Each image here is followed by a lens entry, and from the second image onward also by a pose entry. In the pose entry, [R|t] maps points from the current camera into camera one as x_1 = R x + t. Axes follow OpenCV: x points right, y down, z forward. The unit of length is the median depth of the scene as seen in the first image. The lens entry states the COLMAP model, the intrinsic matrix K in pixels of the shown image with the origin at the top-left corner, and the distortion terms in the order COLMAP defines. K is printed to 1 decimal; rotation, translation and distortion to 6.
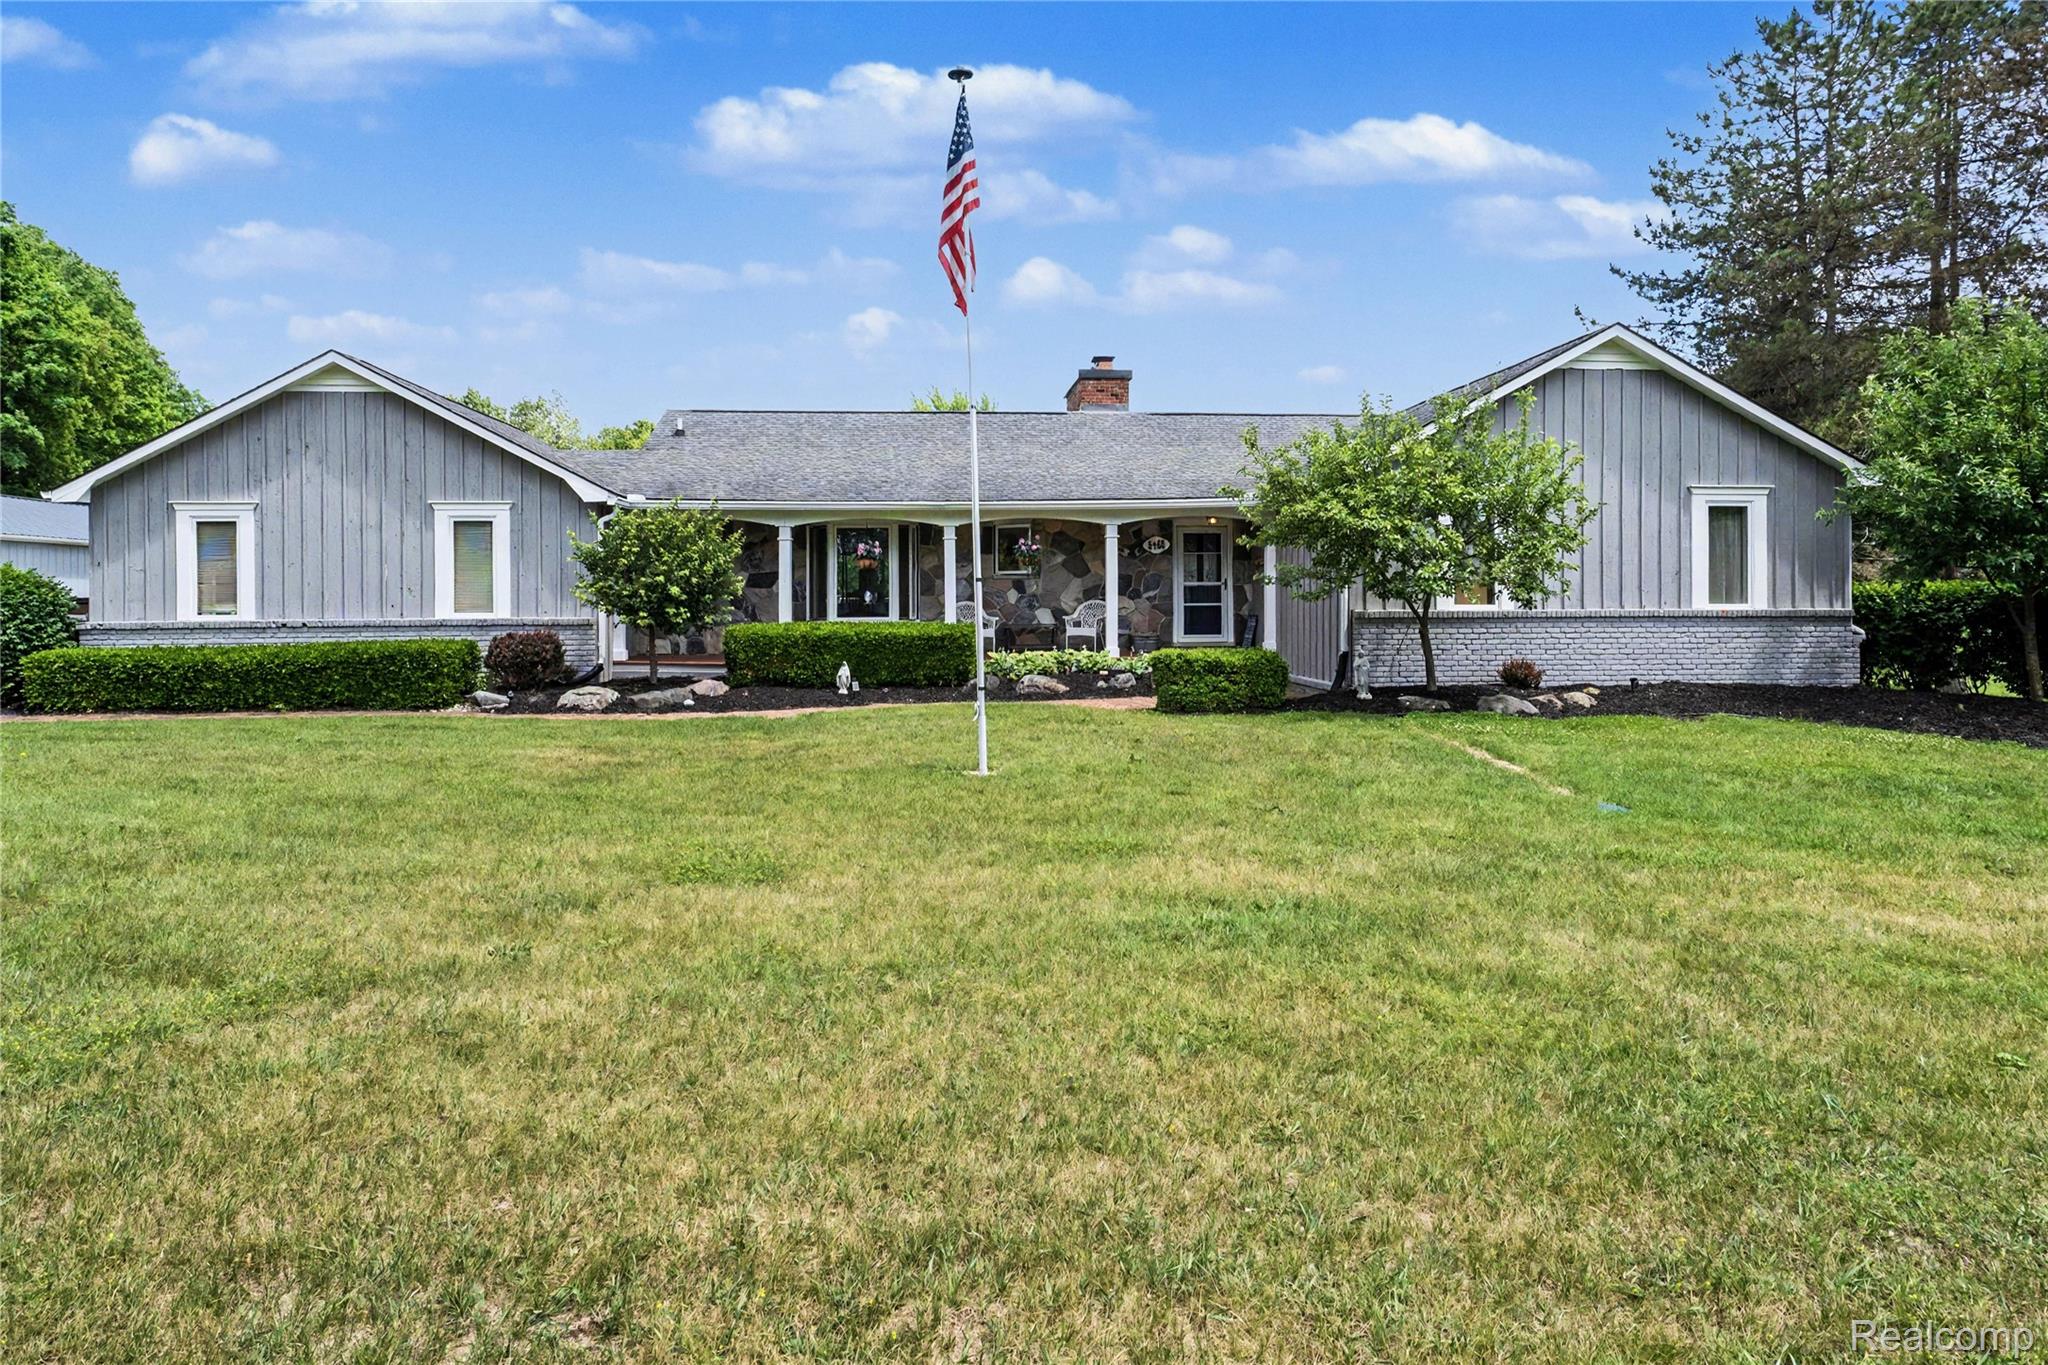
lens RADIAL K [[1155.8, 0, 1019.8], [0, 1155.8, 546.9], [0, 0, 1]] dist [-0.012466, 0.002773]
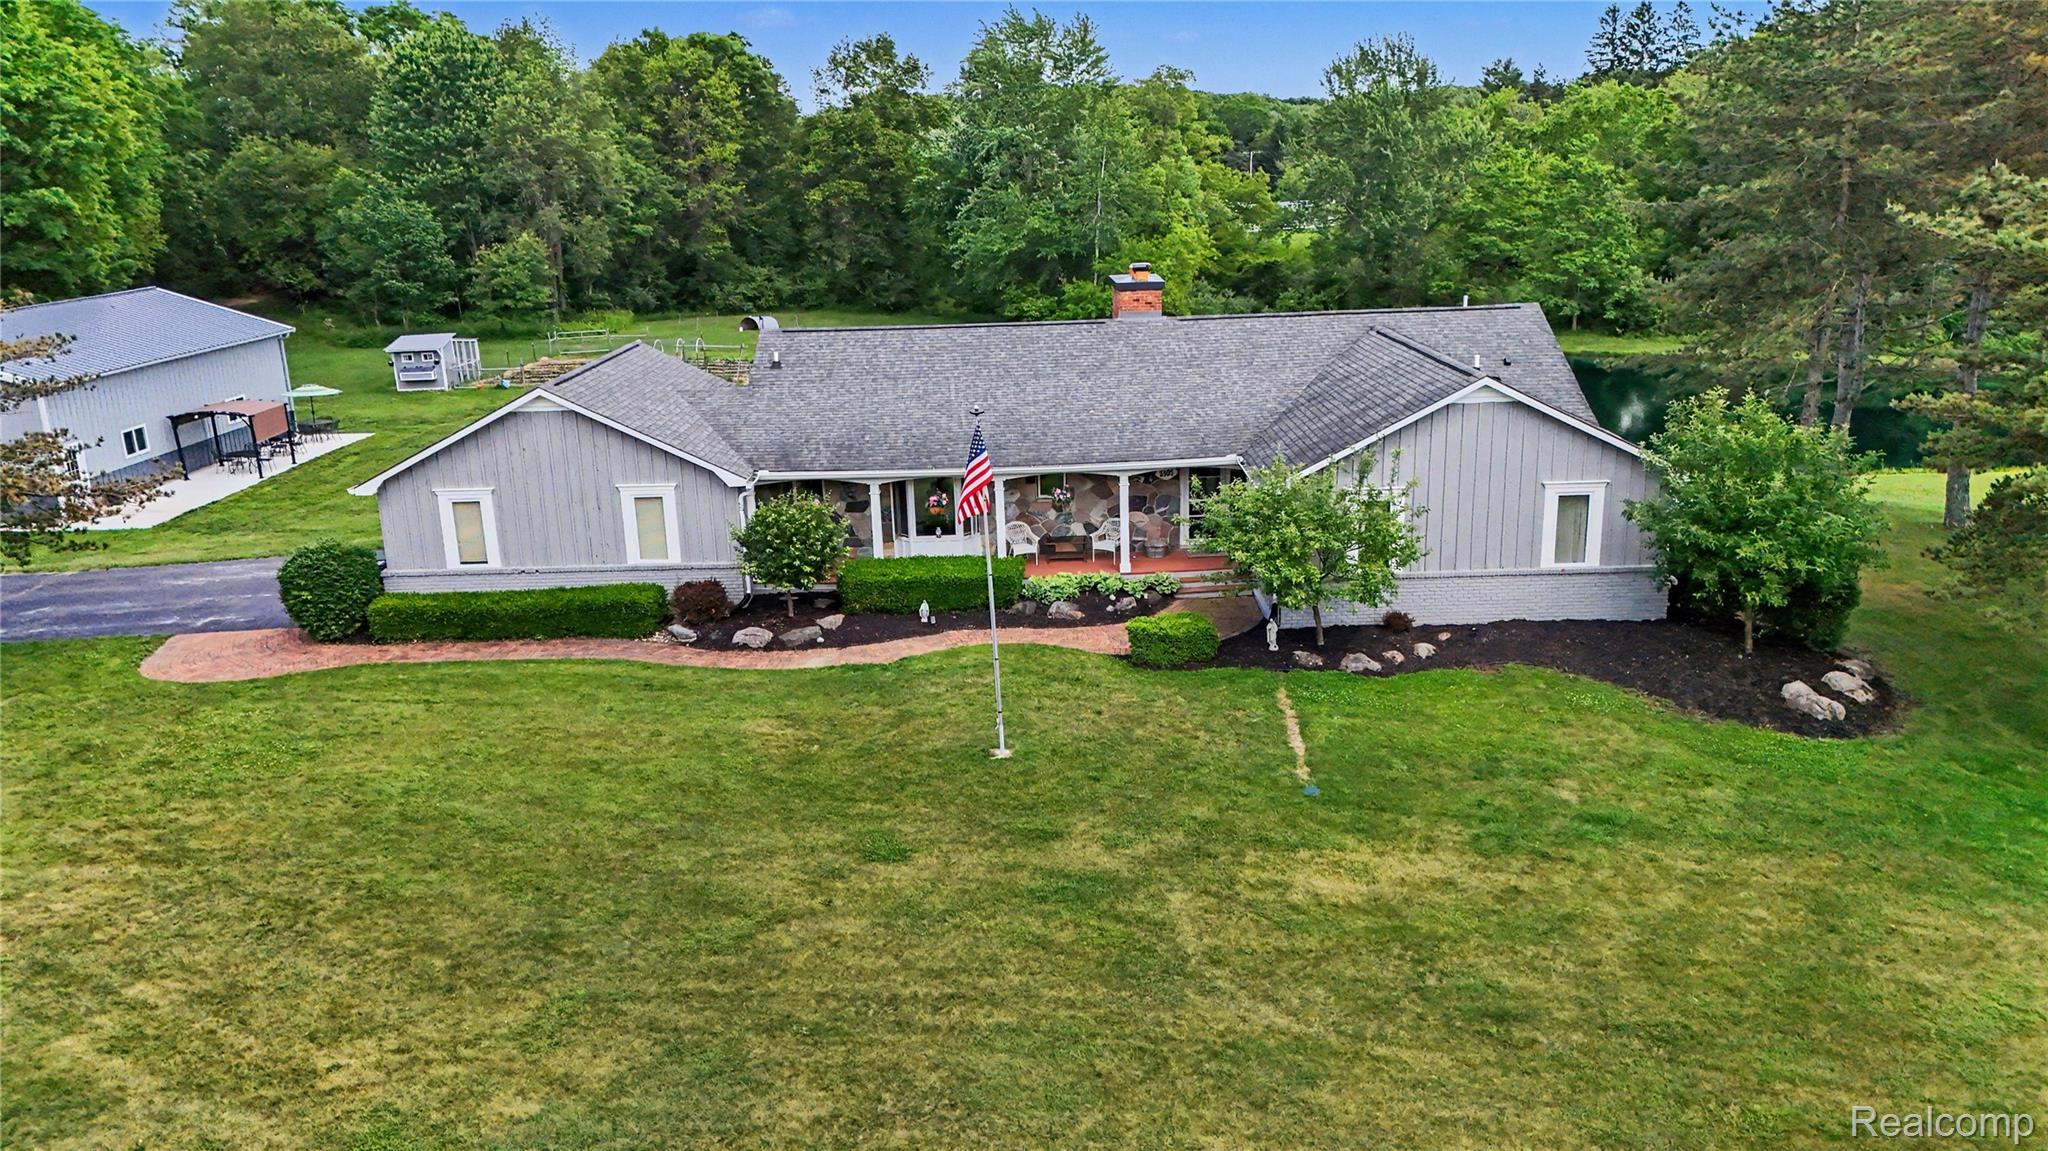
lens RADIAL K [[1526.2, 0, 1039.3], [0, 1526.2, 574.3], [0, 0, 1]] dist [0.064928, -0.054774]
pose [[0.997291, -0.002553, -0.073516, 0.123426], [0.025159, 0.950965, 0.308273, -0.494679], [0.069124, -0.309287, 0.948453, -0.736047]]
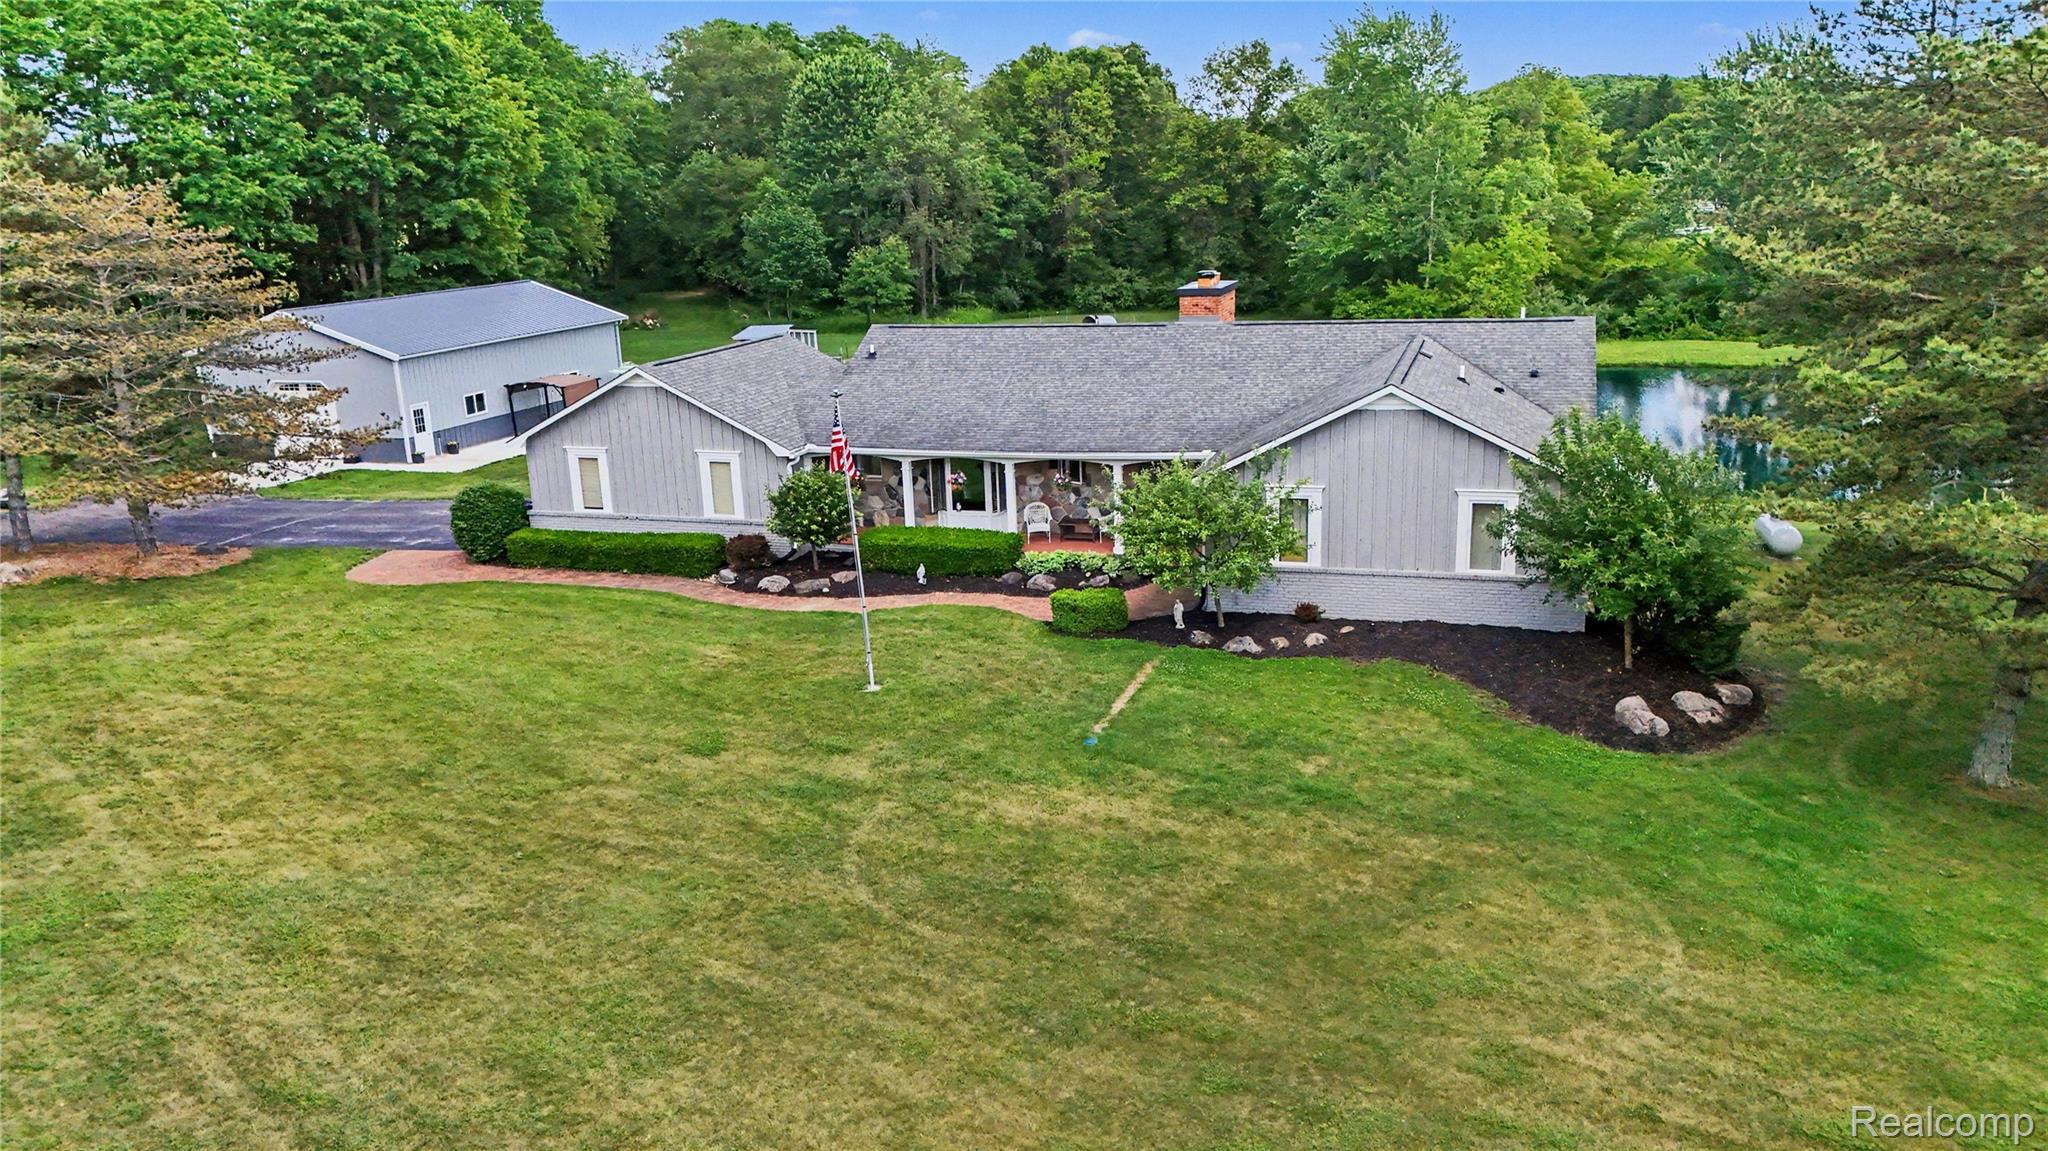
lens RADIAL K [[1526.2, 0, 1032.7], [0, 1526.2, 587.8], [0, 0, 1]] dist [0.064928, -0.054774]
pose [[0.927269, 0.072505, -0.367309, 0.766170], [0.046470, 0.951194, 0.305075, -0.504410], [0.371502, -0.299955, 0.878643, -0.811571]]
